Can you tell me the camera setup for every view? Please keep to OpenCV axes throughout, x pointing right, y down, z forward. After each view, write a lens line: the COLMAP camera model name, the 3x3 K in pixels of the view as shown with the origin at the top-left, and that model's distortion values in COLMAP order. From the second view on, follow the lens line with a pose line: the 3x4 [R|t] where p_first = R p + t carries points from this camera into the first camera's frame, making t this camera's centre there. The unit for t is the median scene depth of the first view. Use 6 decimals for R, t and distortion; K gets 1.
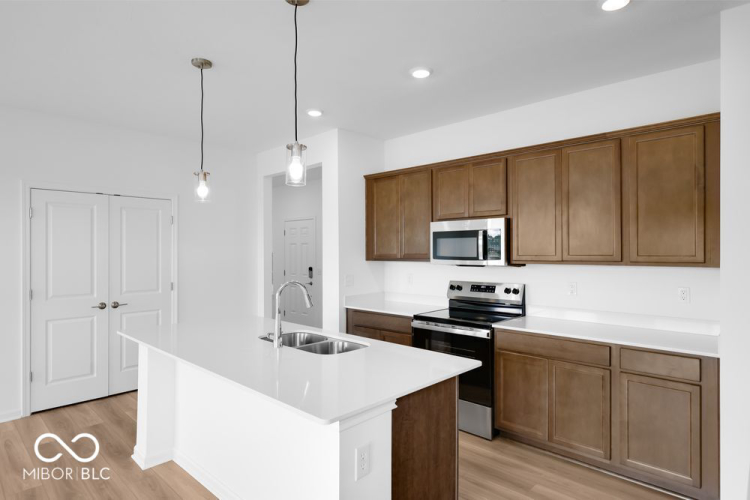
lens RADIAL K [[417.0, 0, 377.8], [0, 417.0, 247.8], [0, 0, 1]] dist [0.001770, -0.000210]
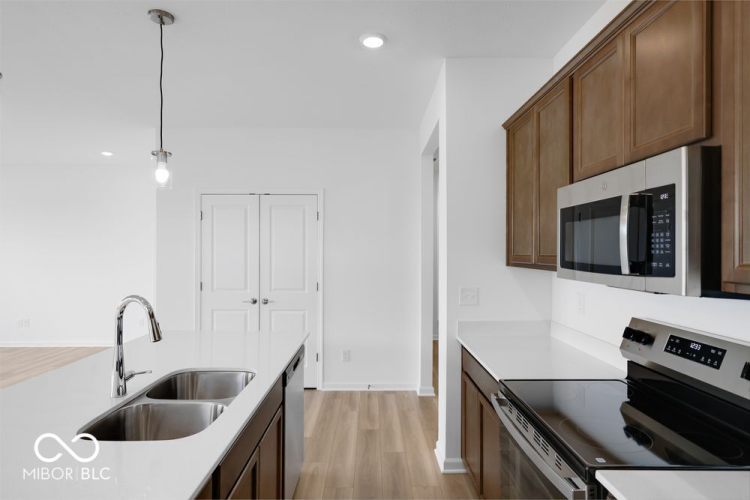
lens RADIAL K [[415.2, 0, 373.0], [0, 415.2, 252.1], [0, 0, 1]] dist [-0.019366, -0.001485]
pose [[0.692103, 0.007958, -0.721755, 0.318706], [0.004313, 0.999876, 0.015160, 0.001416], [0.721786, -0.013605, 0.691983, 0.535611]]
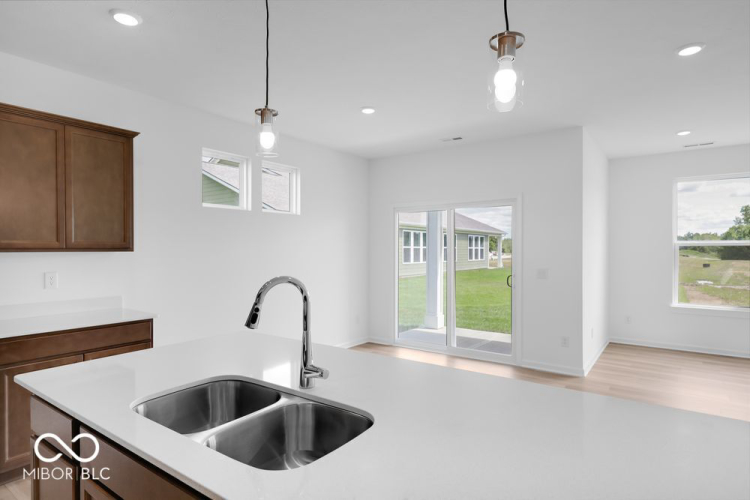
lens RADIAL K [[421.2, 0, 375.0], [0, 421.2, 250.0], [0, 0, 1]] dist [0.004577, 0.000957]
pose [[-0.990946, 0.005956, -0.134128, -0.164524], [0.007241, 0.999932, -0.009100, 0.031264], [0.134064, -0.009989, -0.990922, 1.026939]]
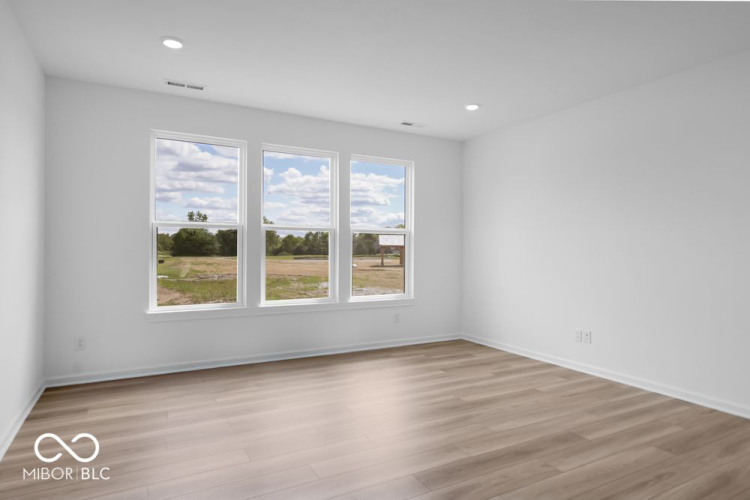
lens RADIAL K [[421.2, 0, 375.0], [0, 421.2, 250.0], [0, 0, 1]] dist [0.004577, 0.000957]
pose [[-0.294026, 0.004725, -0.955786, -0.591409], [0.005632, 0.999979, 0.003211, 0.071062], [0.955781, -0.004439, -0.294047, 0.508925]]
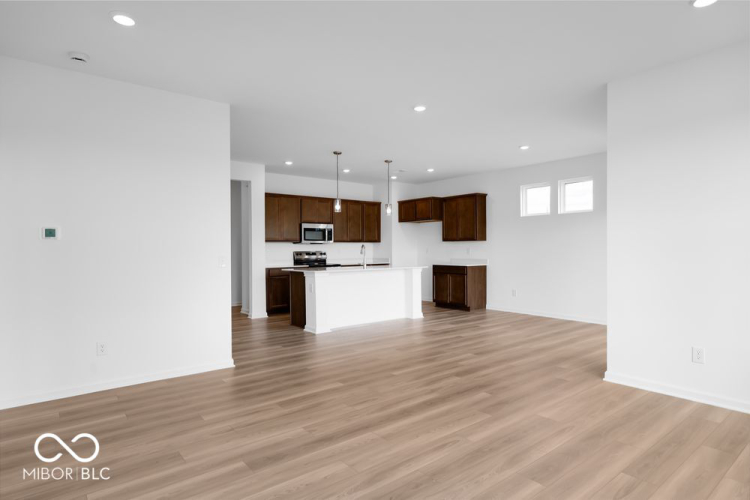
lens RADIAL K [[421.2, 0, 375.0], [0, 421.2, 250.0], [0, 0, 1]] dist [0.004577, 0.000957]
pose [[0.125359, -0.003284, 0.992106, -1.991191], [-0.006747, 0.999969, 0.004163, 0.065234], [-0.992088, -0.007215, 0.125333, 0.361394]]
